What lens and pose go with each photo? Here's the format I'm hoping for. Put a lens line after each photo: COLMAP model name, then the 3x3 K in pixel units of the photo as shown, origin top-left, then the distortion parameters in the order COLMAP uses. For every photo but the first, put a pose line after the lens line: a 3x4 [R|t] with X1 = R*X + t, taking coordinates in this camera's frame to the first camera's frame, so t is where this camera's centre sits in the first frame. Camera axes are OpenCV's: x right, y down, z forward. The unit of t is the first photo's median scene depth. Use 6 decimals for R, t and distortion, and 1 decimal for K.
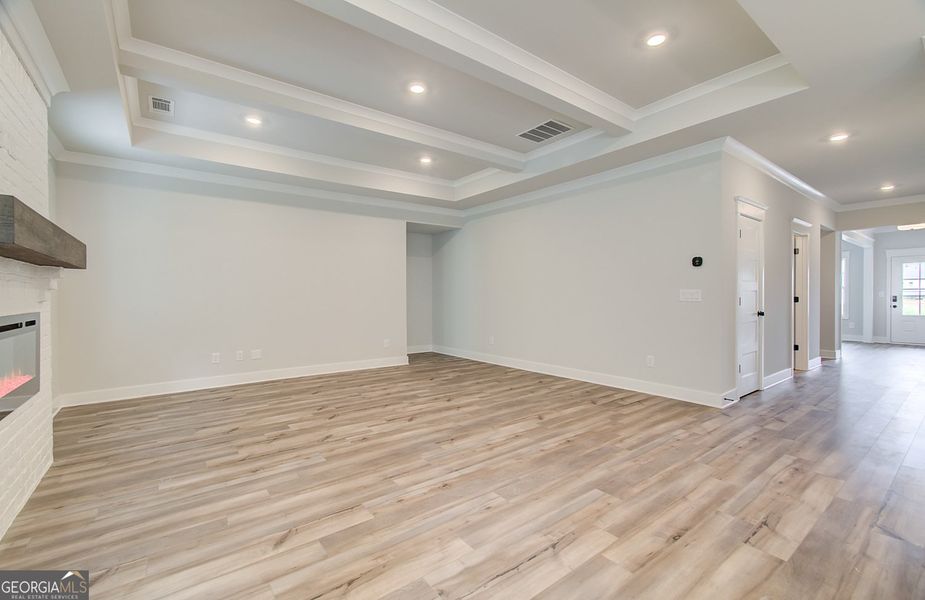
lens RADIAL K [[397.9, 0, 447.7], [0, 397.9, 299.2], [0, 0, 1]] dist [-0.031810, 0.009918]
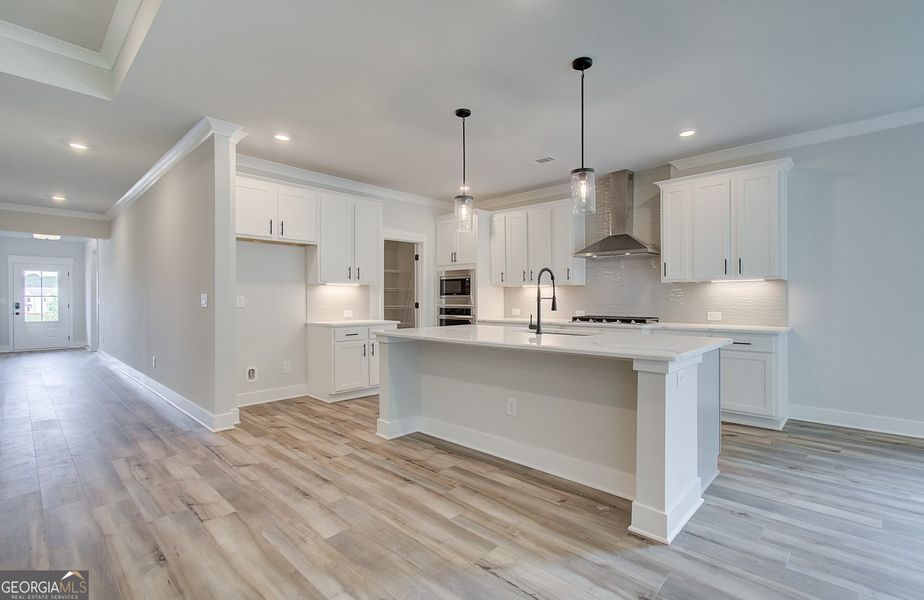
lens RADIAL K [[427.4, 0, 462.0], [0, 427.4, 300.0], [0, 0, 1]] dist [-0.004350, 0.000774]
pose [[-0.194053, 0.002595, 0.980988, -0.309430], [0.015224, 0.999884, 0.000367, 0.001929], [-0.980873, 0.015006, -0.194070, 0.270918]]
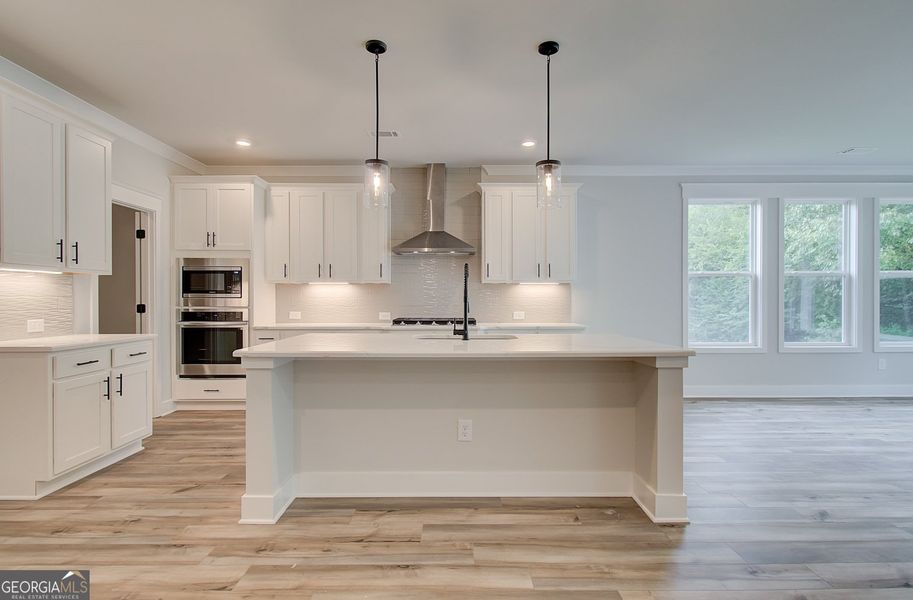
lens RADIAL K [[467.2, 0, 456.5], [0, 467.2, 300.0], [0, 0, 1]] dist [-0.004092, 0.000349]
pose [[-0.824879, 0.002800, 0.565303, 0.101624], [0.010012, 0.999903, 0.009656, -0.004602], [-0.565221, 0.013625, -0.824827, 0.661181]]
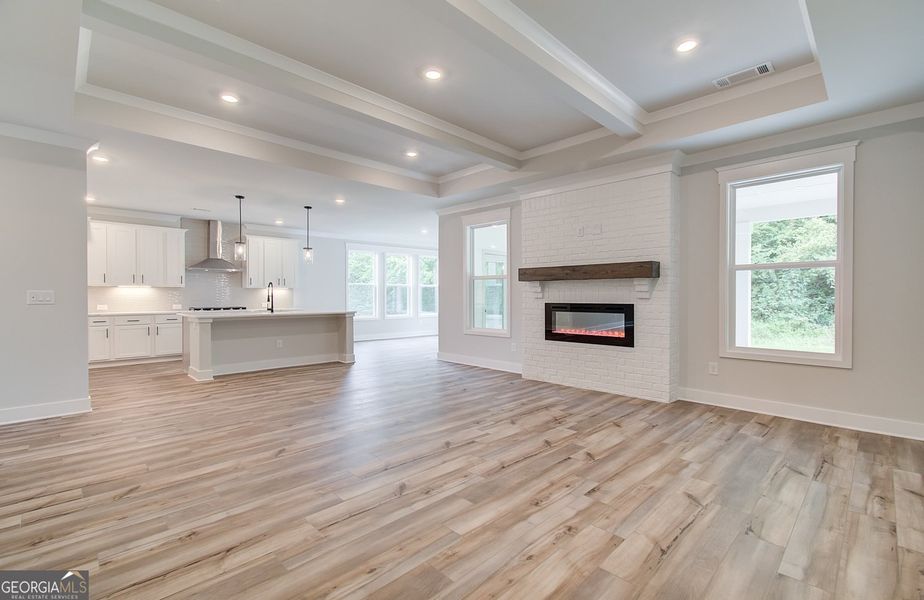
lens RADIAL K [[393.9, 0, 478.4], [0, 393.9, 296.4], [0, 0, 1]] dist [-0.003956, -0.000090]
pose [[-0.978692, 0.005289, -0.205264, 0.011737], [0.003041, 0.999932, 0.011268, -0.013010], [0.205309, 0.010404, -0.978642, 1.915690]]
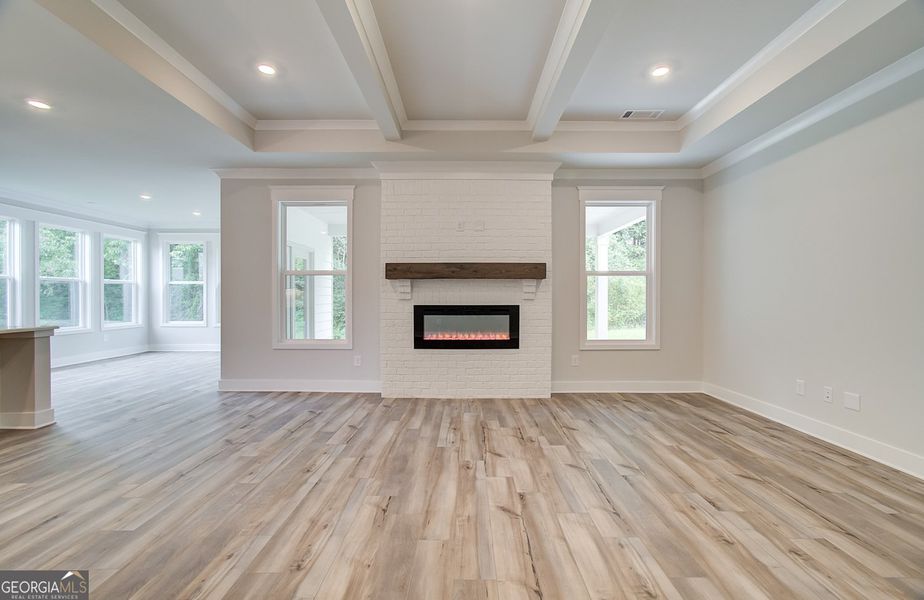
lens RADIAL K [[392.4, 0, 462.0], [0, 392.4, 300.0], [0, 0, 1]] dist [-0.006172, 0.000471]
pose [[-0.575536, 0.011259, -0.817699, 0.425869], [-0.005795, 0.999824, 0.017845, -0.011356], [0.817756, 0.015009, -0.575369, 1.341477]]
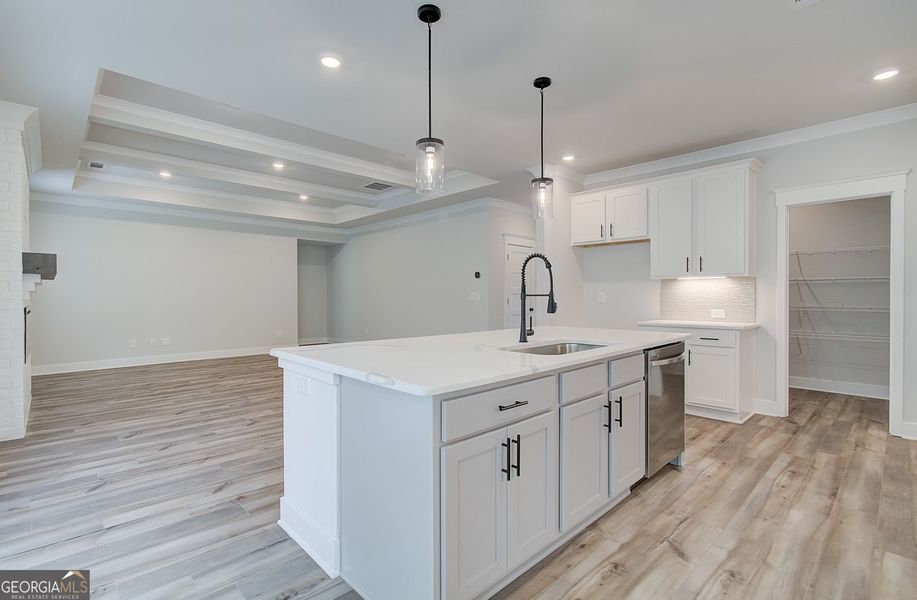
lens RADIAL K [[427.1, 0, 458.5], [0, 427.1, 300.0], [0, 0, 1]] dist [-0.012650, -0.000195]
pose [[0.988835, 0.001239, 0.149011, 0.375035], [-0.000447, 0.999986, -0.005345, 0.013995], [-0.149016, 0.005219, 0.988821, -0.772133]]
